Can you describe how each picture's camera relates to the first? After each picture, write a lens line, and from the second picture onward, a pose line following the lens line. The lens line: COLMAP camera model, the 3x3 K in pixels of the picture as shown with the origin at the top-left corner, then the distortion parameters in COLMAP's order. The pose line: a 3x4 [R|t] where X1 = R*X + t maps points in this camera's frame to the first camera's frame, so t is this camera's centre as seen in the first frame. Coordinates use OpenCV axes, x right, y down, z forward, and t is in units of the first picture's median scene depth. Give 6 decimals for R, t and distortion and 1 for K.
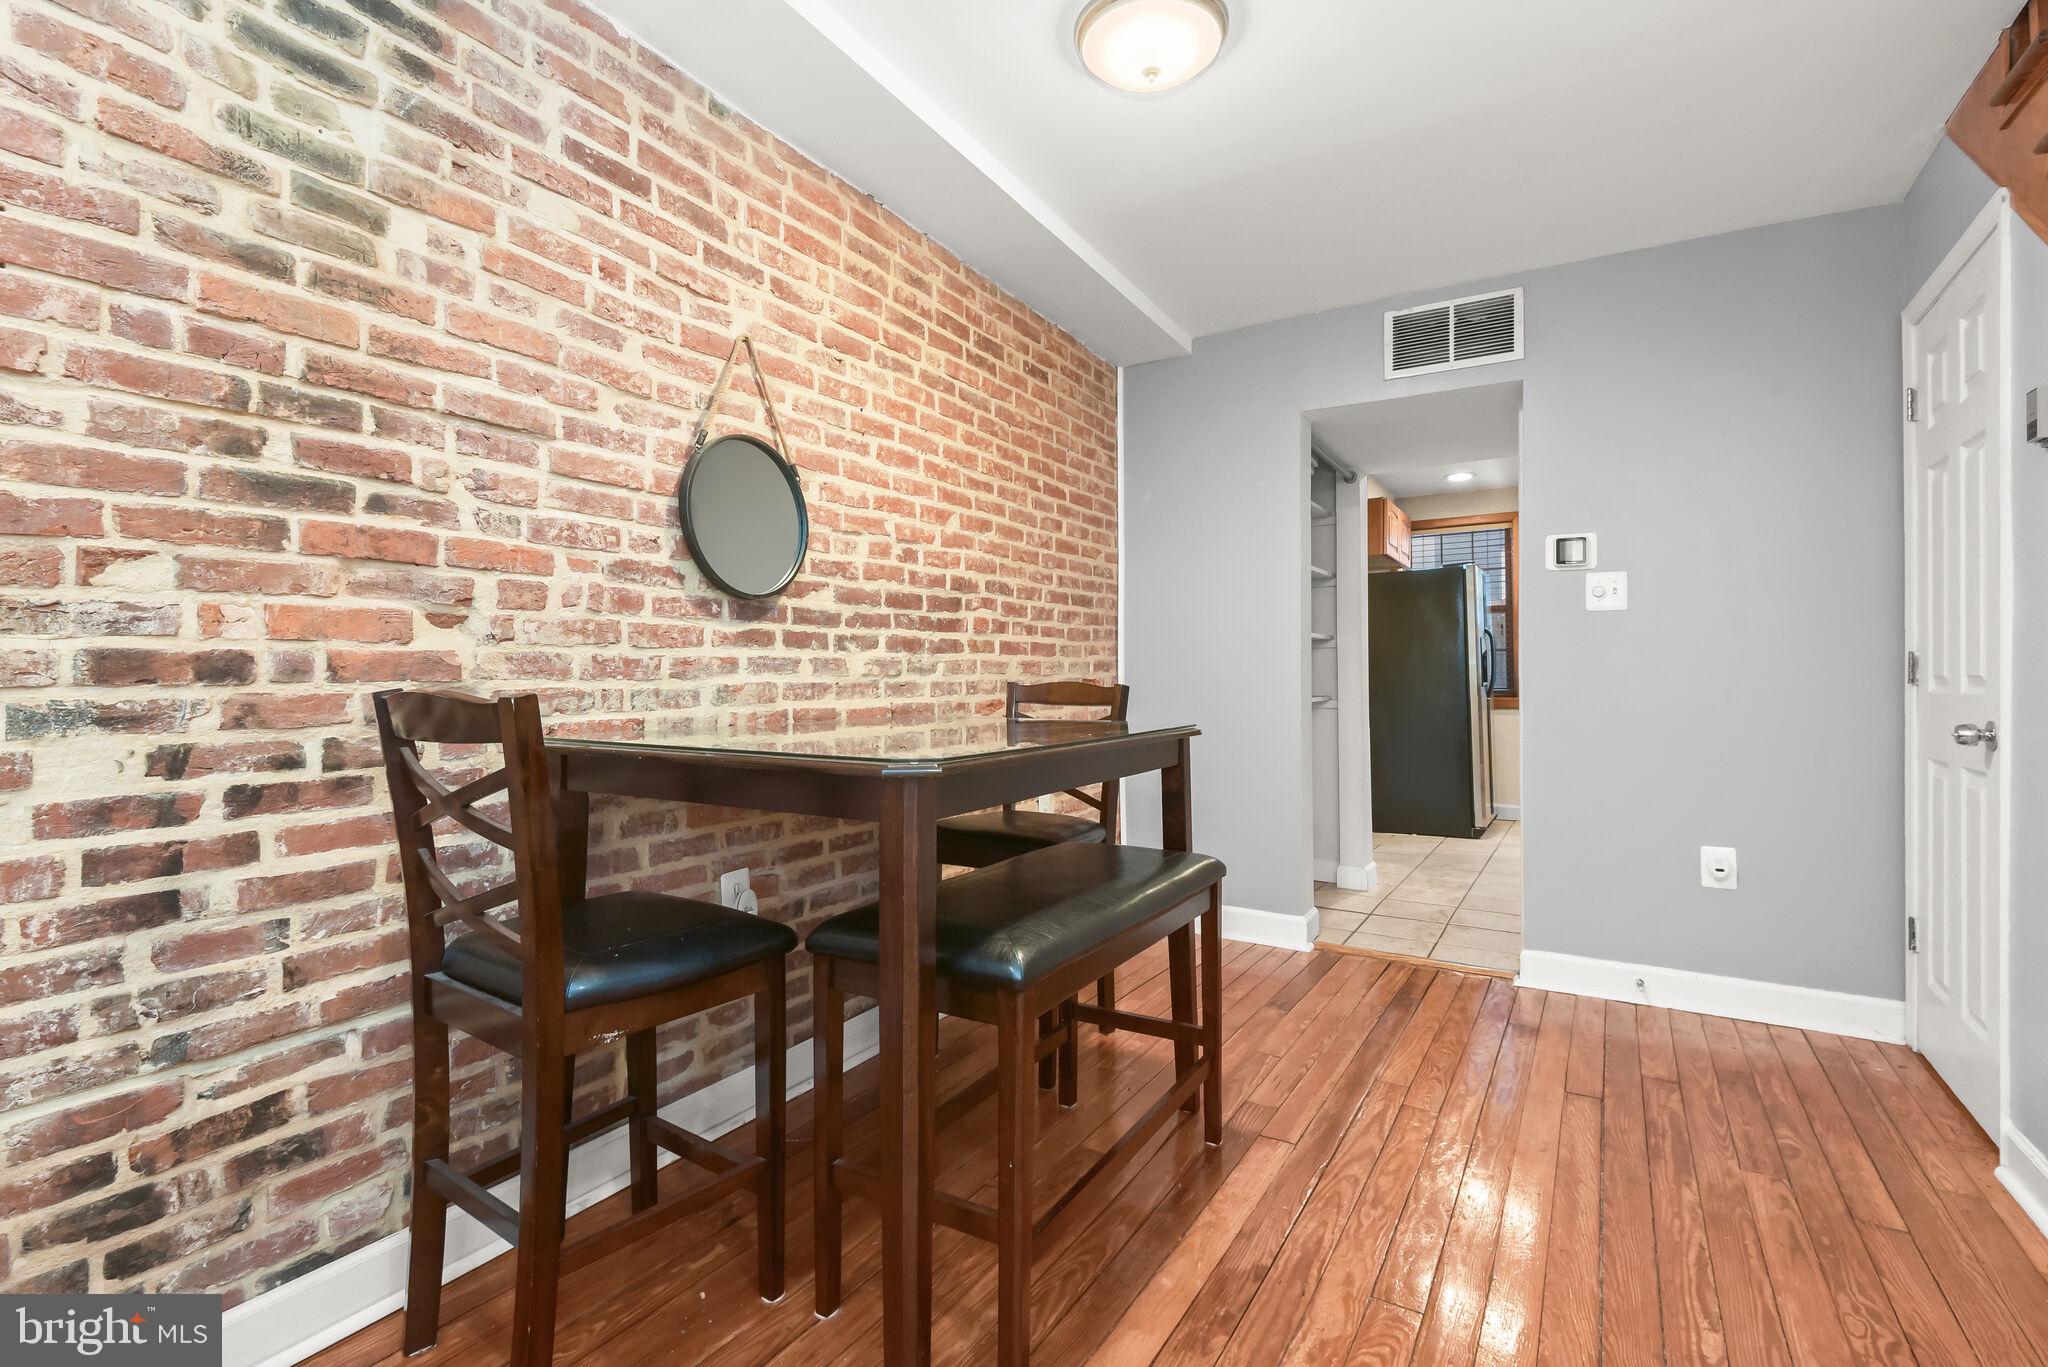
lens RADIAL K [[942.5, 0, 1024.3], [0, 942.5, 686.9], [0, 0, 1]] dist [0.045624, -0.028852]
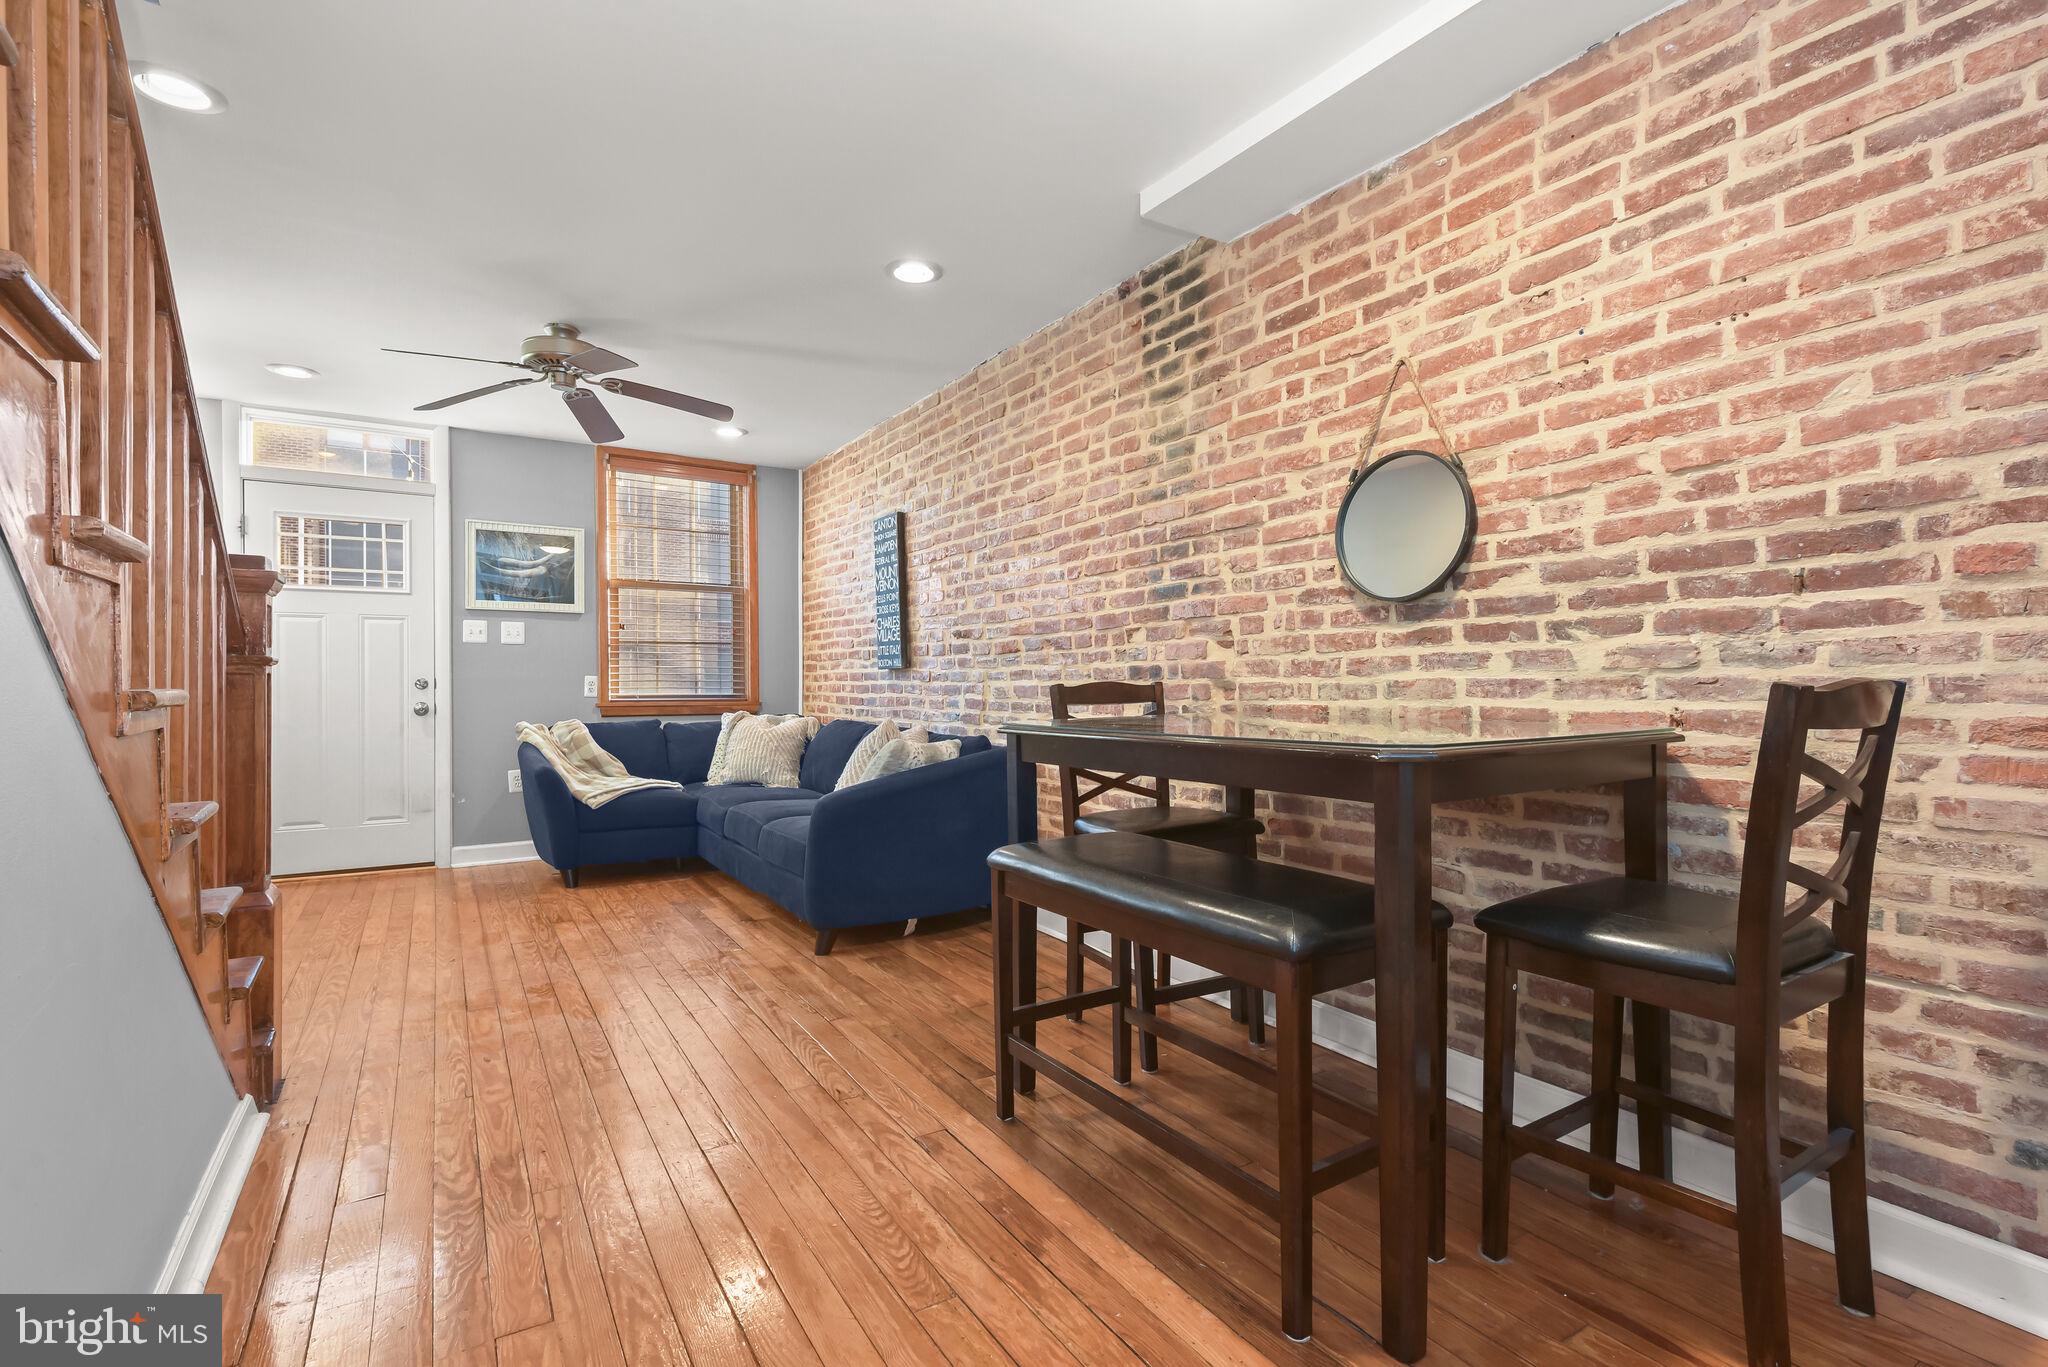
lens RADIAL K [[935.4, 0, 1021.2], [0, 935.4, 722.7], [0, 0, 1]] dist [0.017661, -0.016867]
pose [[-0.451230, 0.043686, -0.891338, 0.786170], [-0.001985, 0.998749, 0.049956, -0.006443], [0.892405, 0.024311, -0.450579, 0.991023]]
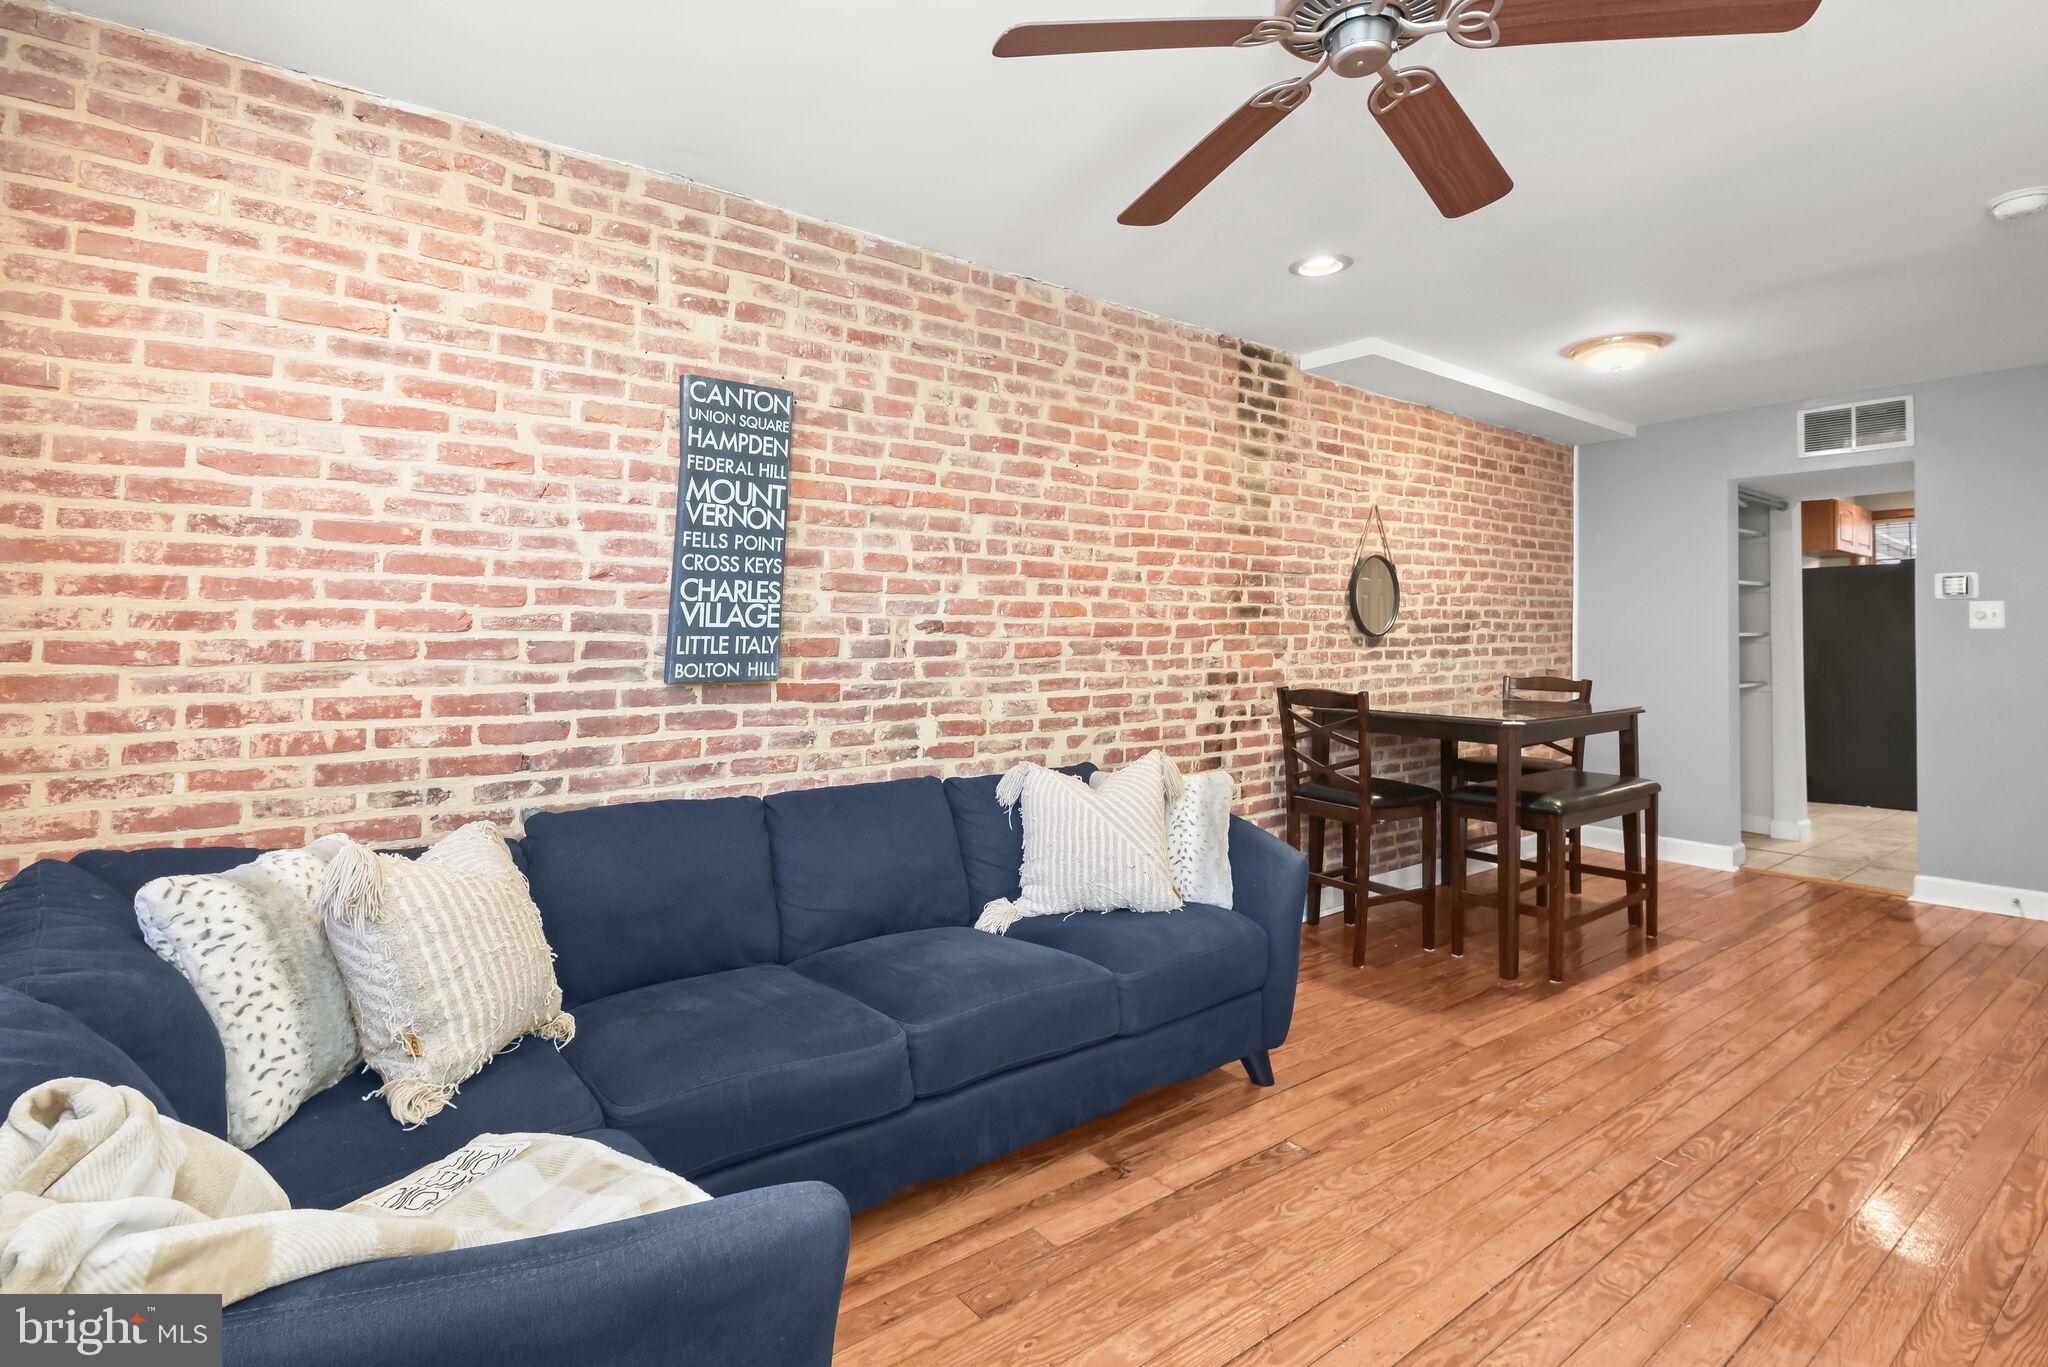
lens RADIAL K [[990.5, 0, 1017.7], [0, 990.5, 639.0], [0, 0, 1]] dist [0.039749, -0.034828]
pose [[0.932014, 0.004207, -0.362397, -0.210830], [-0.006907, 0.999957, -0.006155, -0.062839], [0.362356, 0.008239, 0.932003, -1.080229]]
